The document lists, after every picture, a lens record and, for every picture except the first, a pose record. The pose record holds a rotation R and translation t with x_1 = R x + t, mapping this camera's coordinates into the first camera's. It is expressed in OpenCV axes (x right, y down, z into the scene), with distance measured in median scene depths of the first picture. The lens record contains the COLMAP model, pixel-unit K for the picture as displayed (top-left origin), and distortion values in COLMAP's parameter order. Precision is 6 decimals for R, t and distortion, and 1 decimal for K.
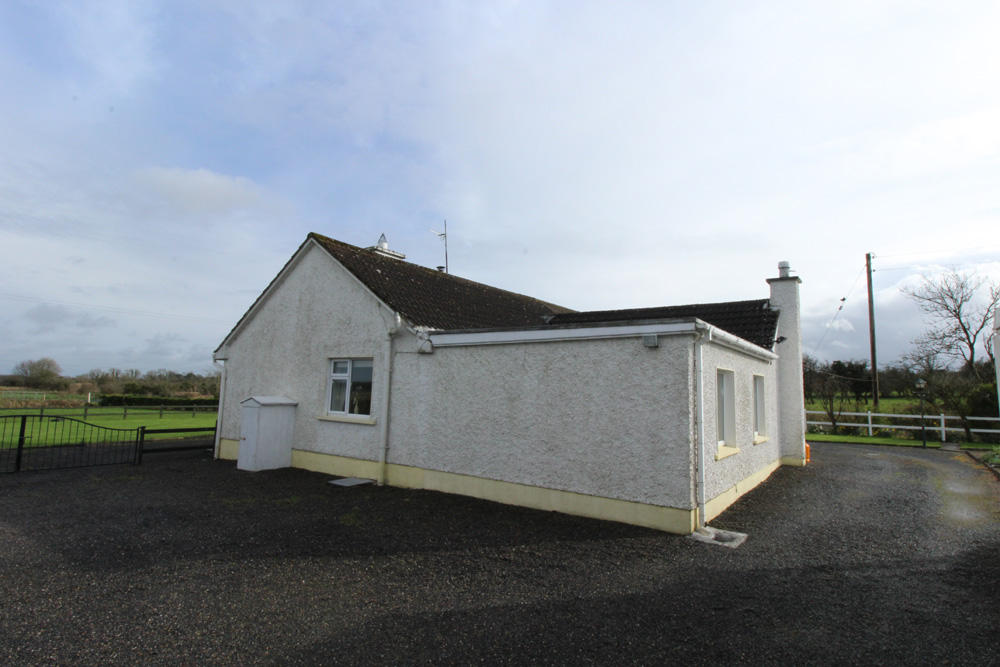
lens RADIAL K [[520.0, 0, 500.0], [0, 520.0, 333.5], [0, 0, 1]] dist [-0.002097, -0.000689]
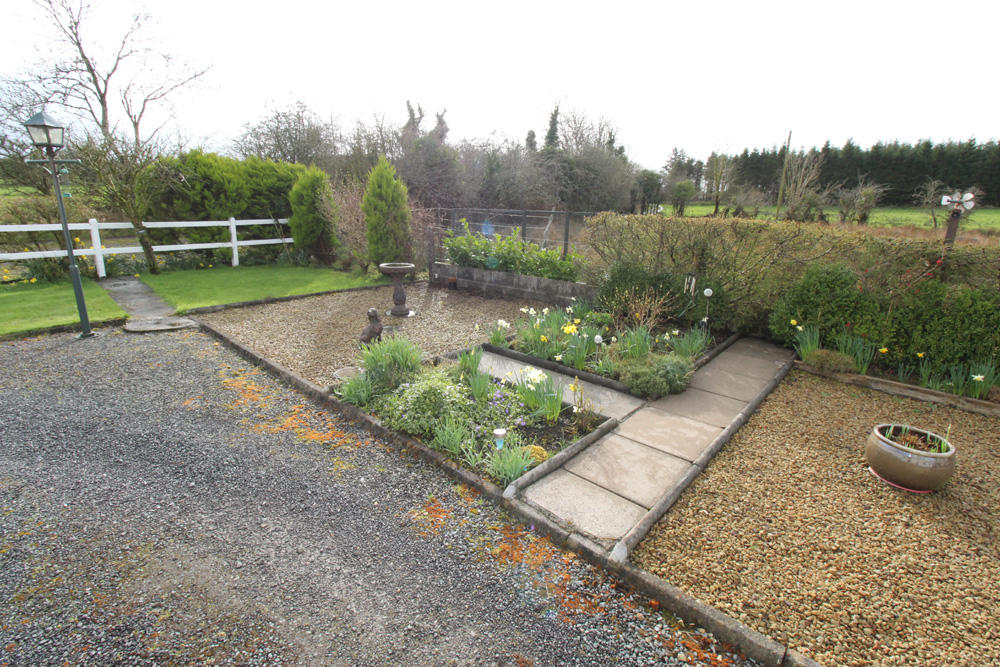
lens RADIAL K [[465.1, 0, 500.4], [0, 465.1, 326.4], [0, 0, 1]] dist [-0.003008, -0.010971]
pose [[0.091658, -0.266663, 0.959421, 0.478736], [-0.140213, 0.950422, 0.277557, 0.084464], [-0.985870, -0.159964, 0.049724, 0.618698]]
